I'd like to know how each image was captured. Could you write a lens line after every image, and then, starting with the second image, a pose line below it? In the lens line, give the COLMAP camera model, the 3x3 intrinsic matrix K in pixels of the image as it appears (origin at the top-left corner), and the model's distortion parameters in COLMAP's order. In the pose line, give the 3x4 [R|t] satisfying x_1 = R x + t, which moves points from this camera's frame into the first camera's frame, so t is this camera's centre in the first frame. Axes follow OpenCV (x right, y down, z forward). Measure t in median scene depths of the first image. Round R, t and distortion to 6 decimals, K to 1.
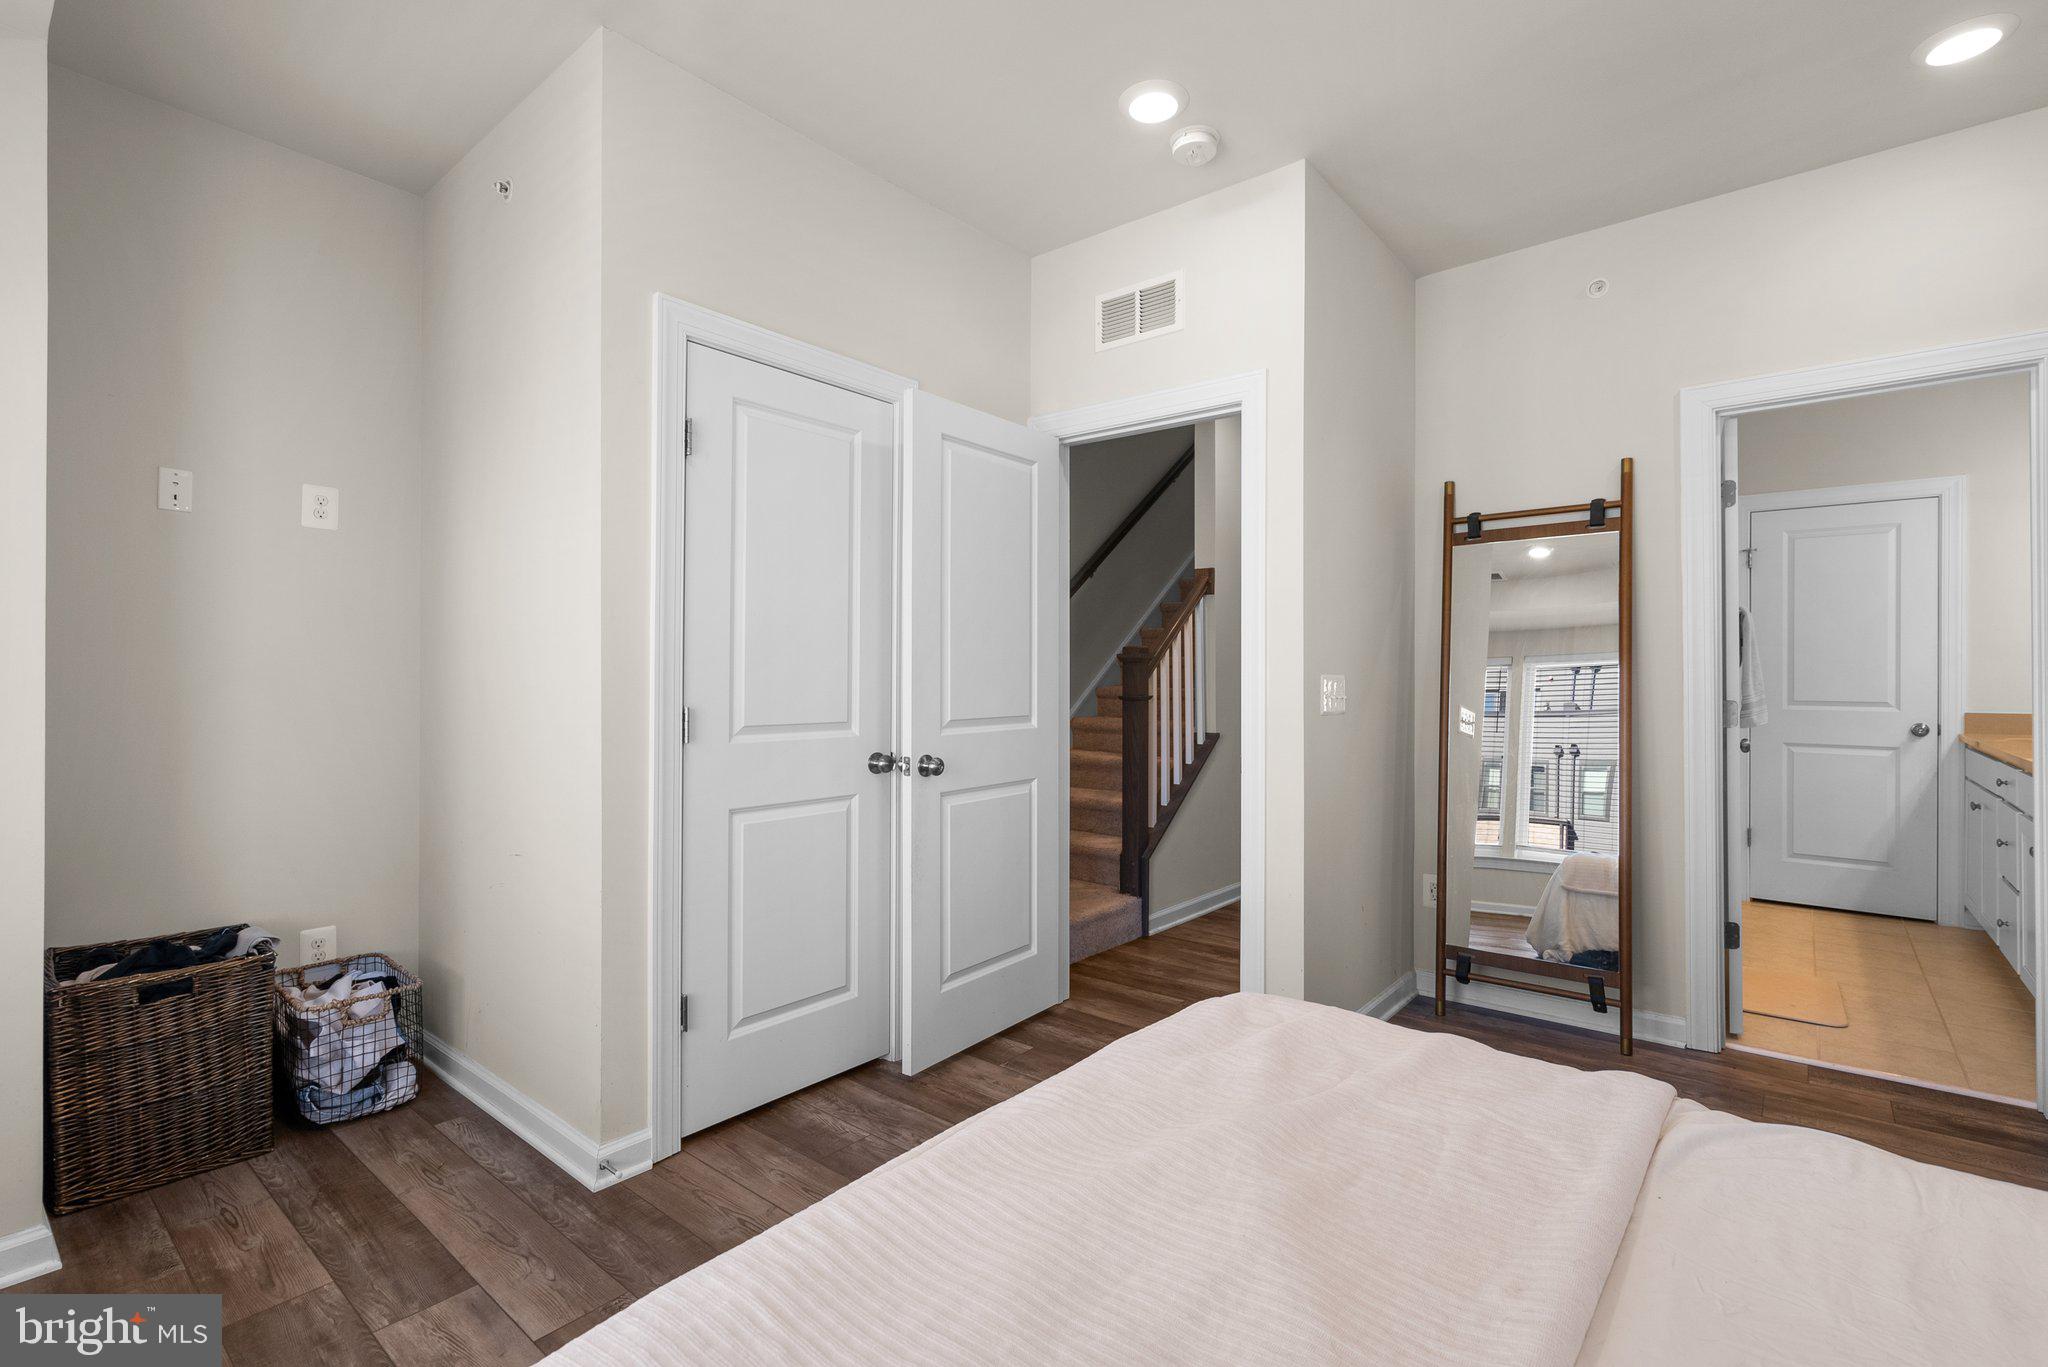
lens RADIAL K [[932.8, 0, 1022.4], [0, 932.8, 671.9], [0, 0, 1]] dist [-0.002576, 0.000372]
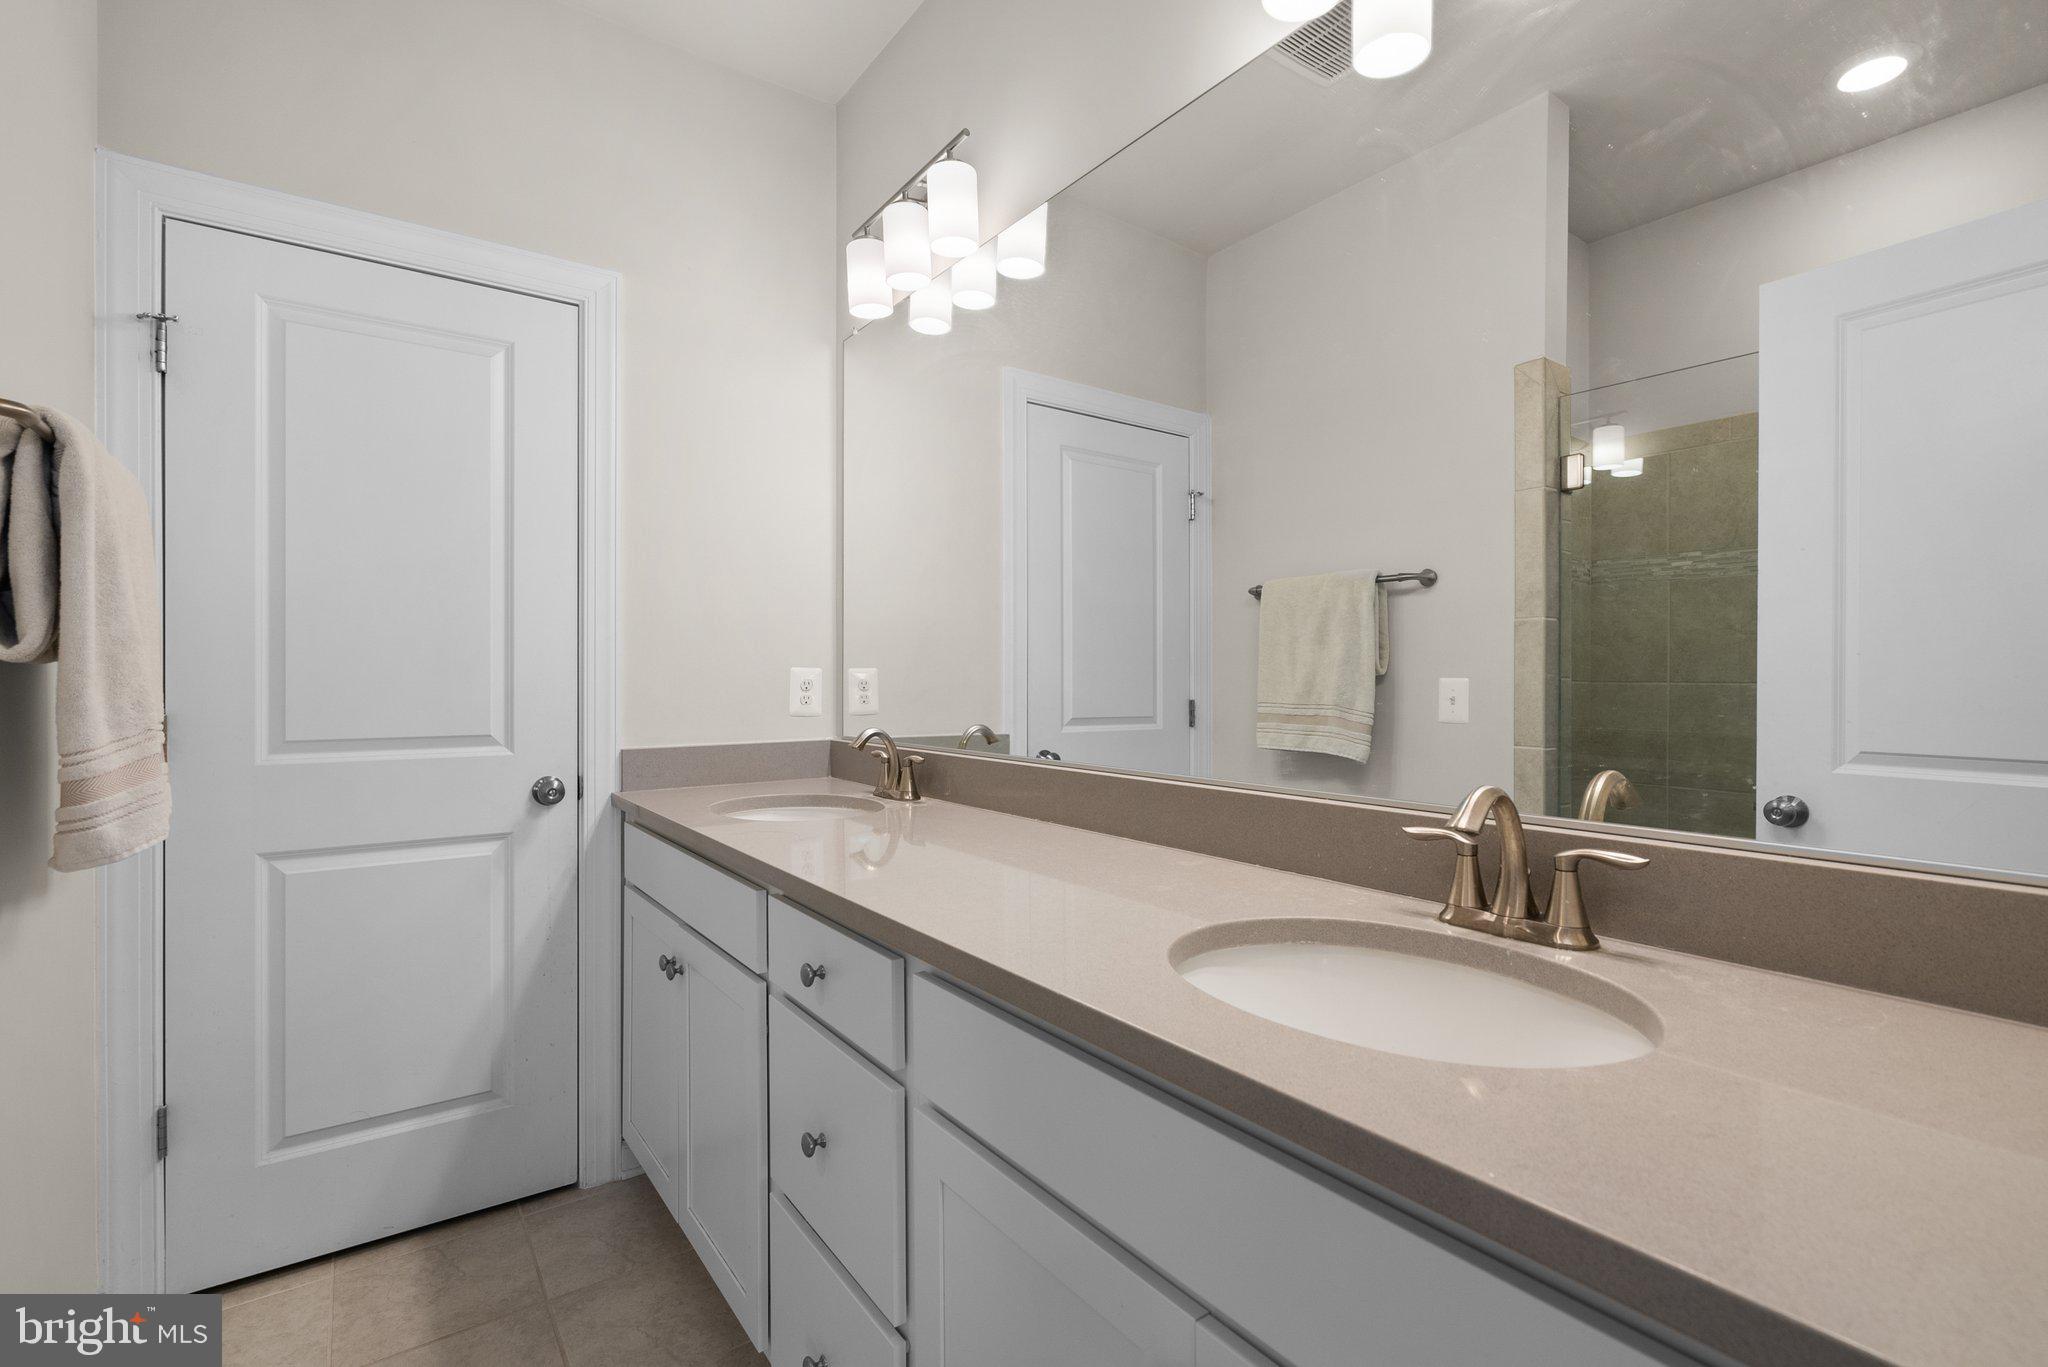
lens RADIAL K [[932.8, 0, 1022.4], [0, 932.8, 671.9], [0, 0, 1]] dist [-0.002576, 0.000372]
pose [[0.248548, -0.000210, 0.968620, 0.562179], [0.003163, 0.999995, -0.000595, 0.003286], [-0.968614, 0.003212, 0.248547, 0.644573]]
